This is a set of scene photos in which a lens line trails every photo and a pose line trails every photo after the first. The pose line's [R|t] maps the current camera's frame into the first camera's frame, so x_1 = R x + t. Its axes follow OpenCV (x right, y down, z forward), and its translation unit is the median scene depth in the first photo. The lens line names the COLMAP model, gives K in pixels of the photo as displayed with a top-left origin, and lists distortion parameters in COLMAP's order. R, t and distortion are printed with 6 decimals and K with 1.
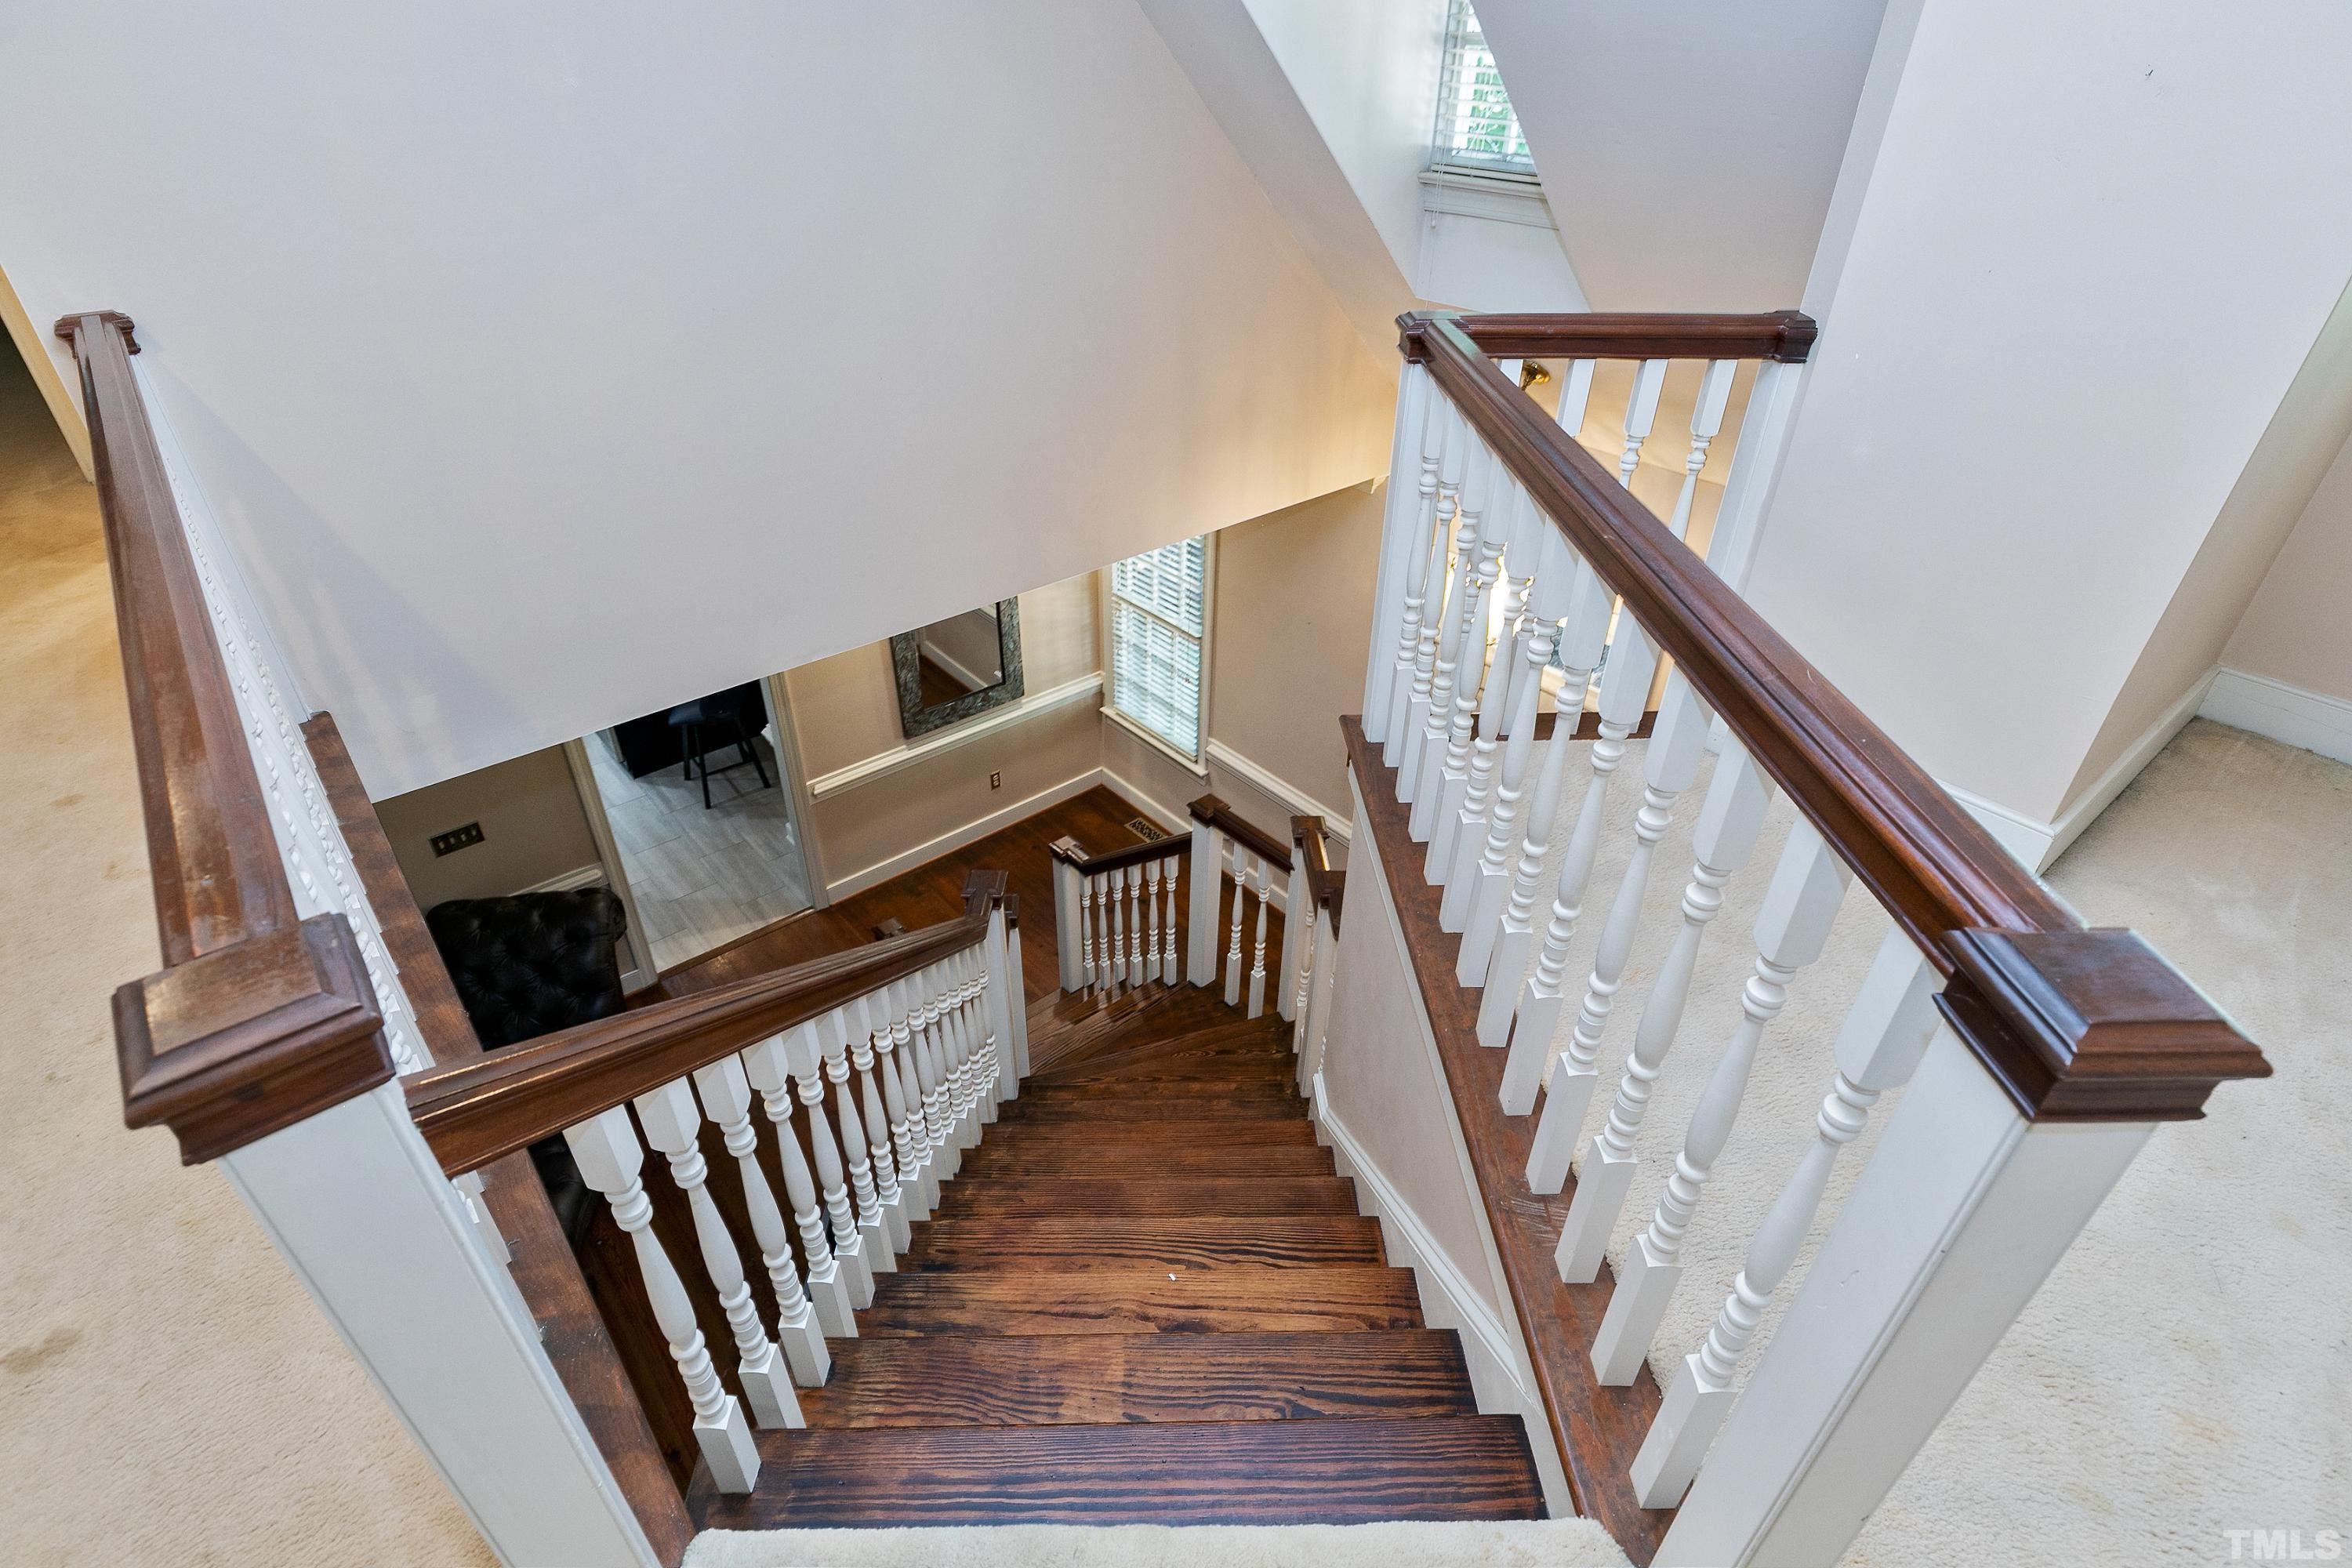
lens RADIAL K [[1168.3, 0, 1157.2], [0, 1168.3, 811.9], [0, 0, 1]] dist [-0.002194, -0.000299]
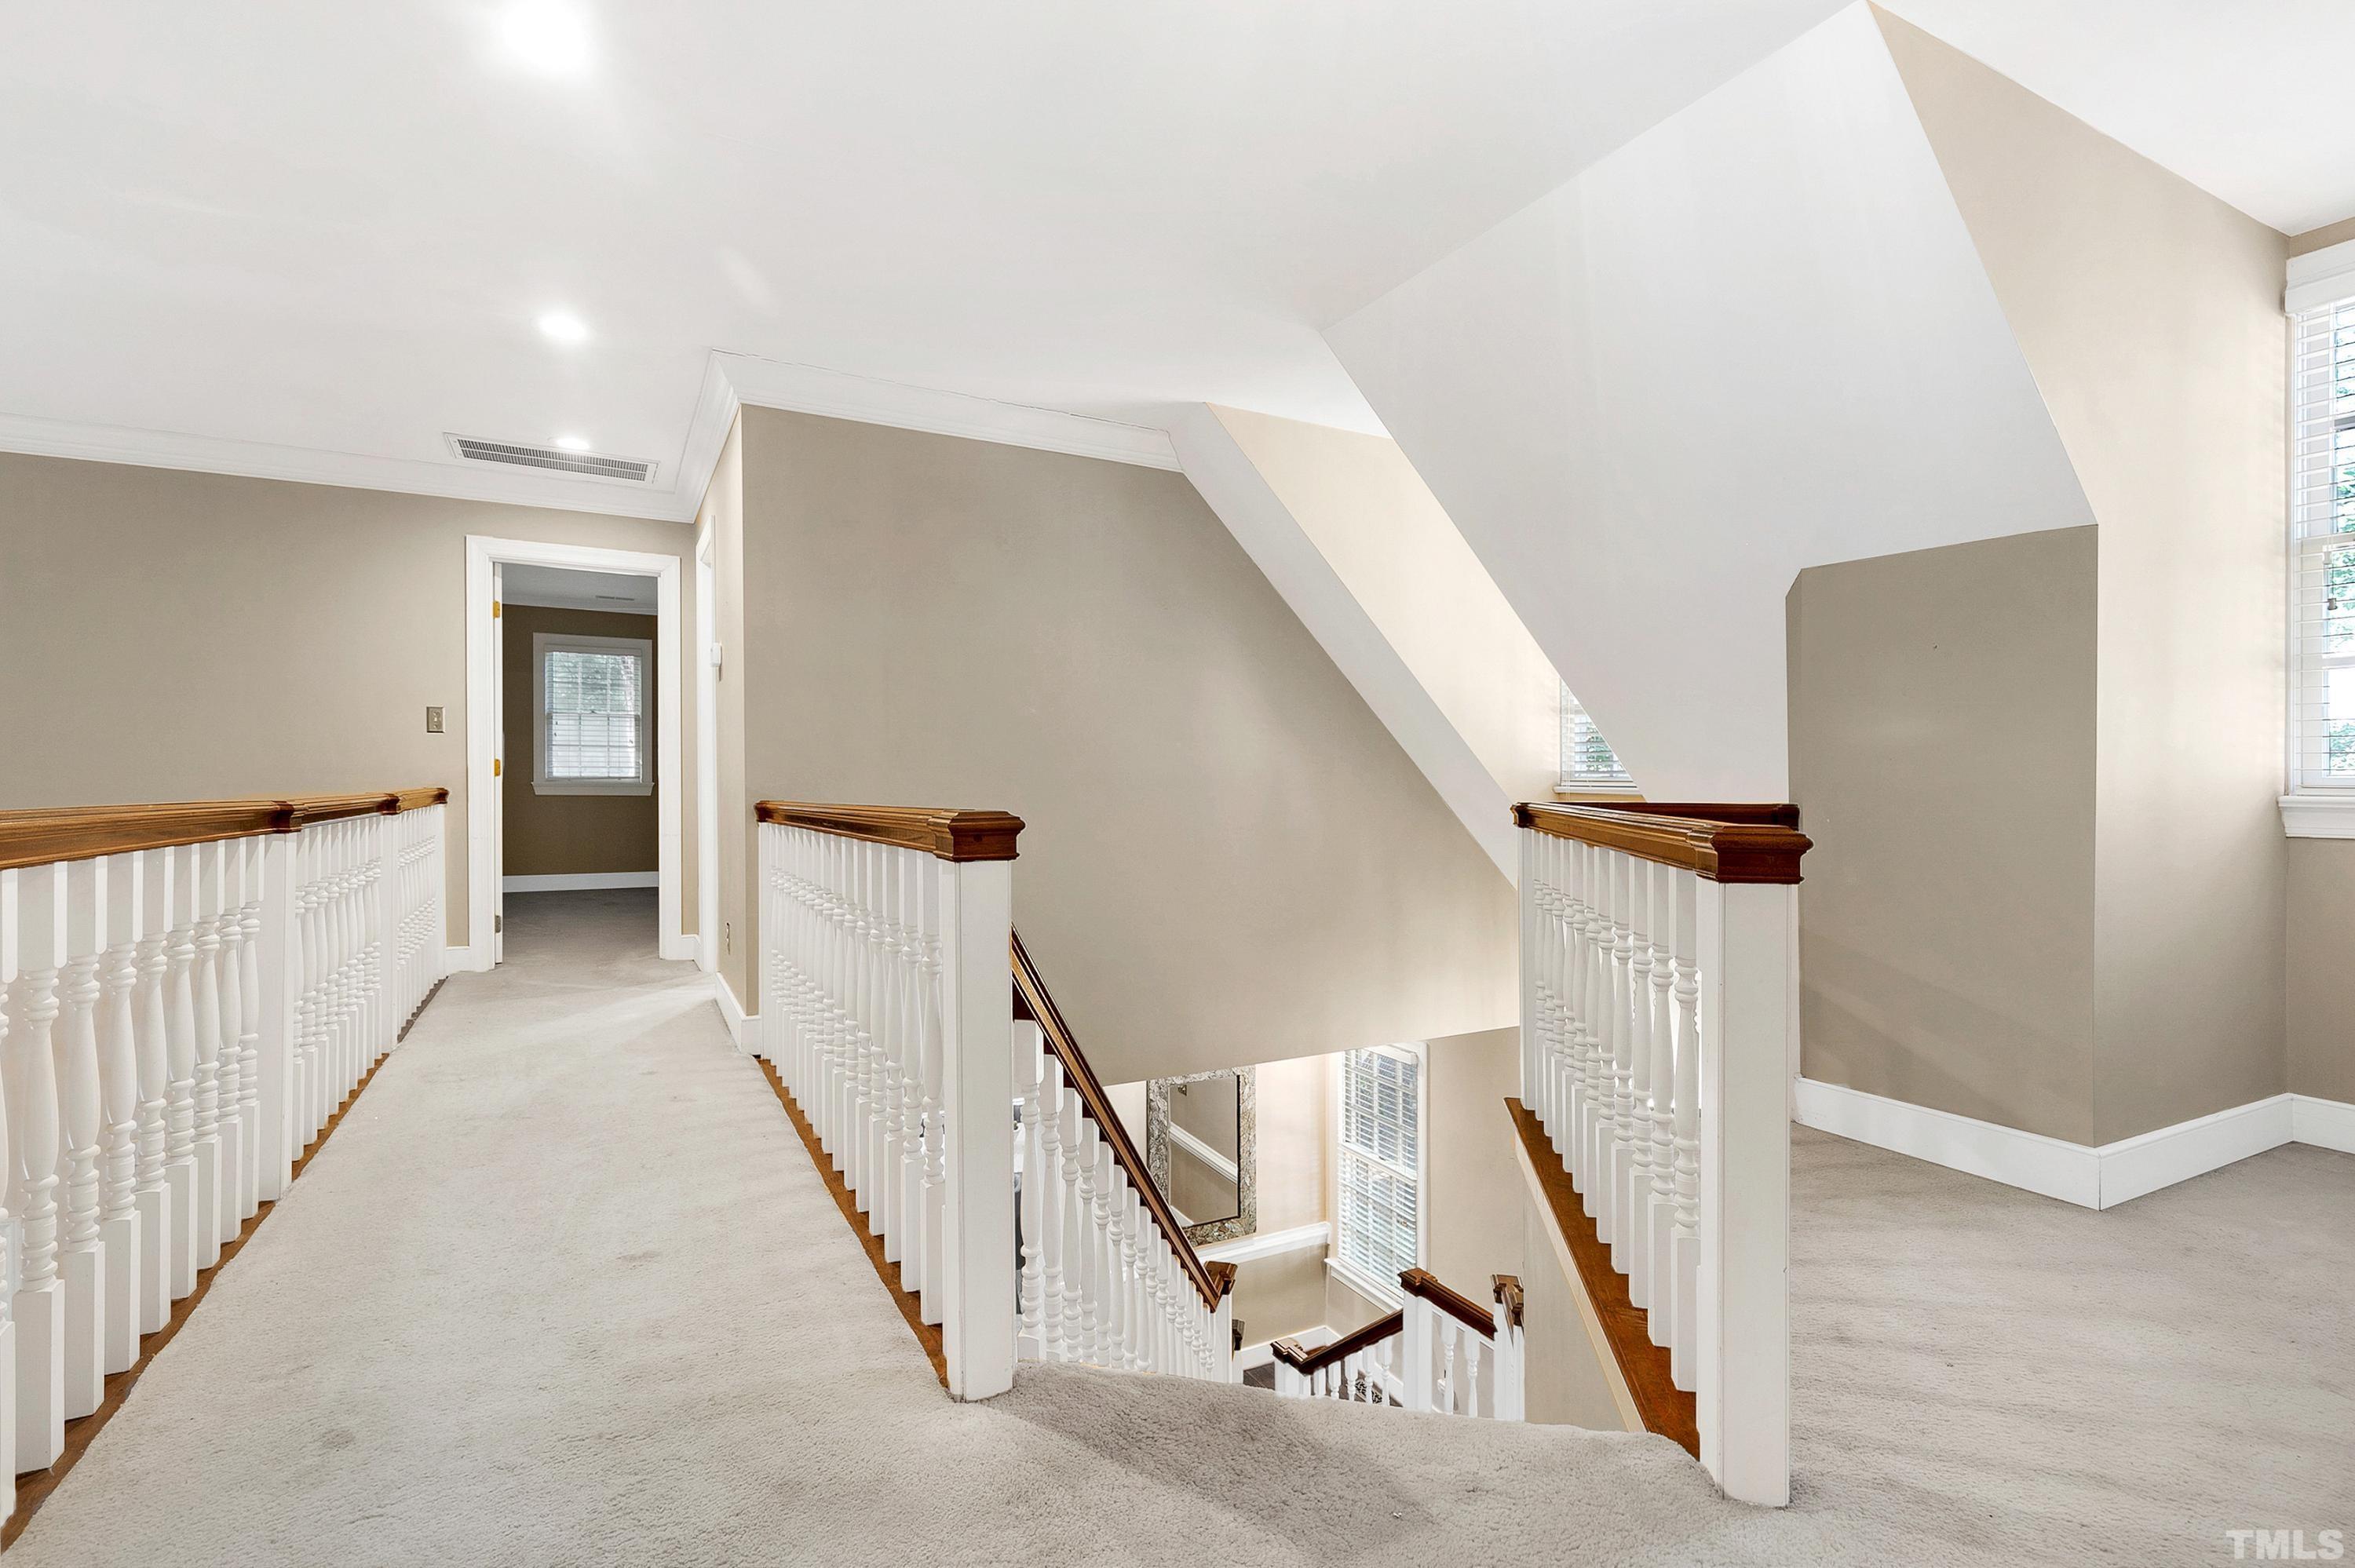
lens RADIAL K [[1100.8, 0, 1172.8], [0, 1100.8, 789.0], [0, 0, 1]] dist [0.004401, -0.000123]
pose [[0.980915, -0.002959, -0.194415, 0.017769], [-0.108020, 0.823093, -0.557538, 0.193725], [0.161672, 0.567898, 0.807065, -0.133166]]
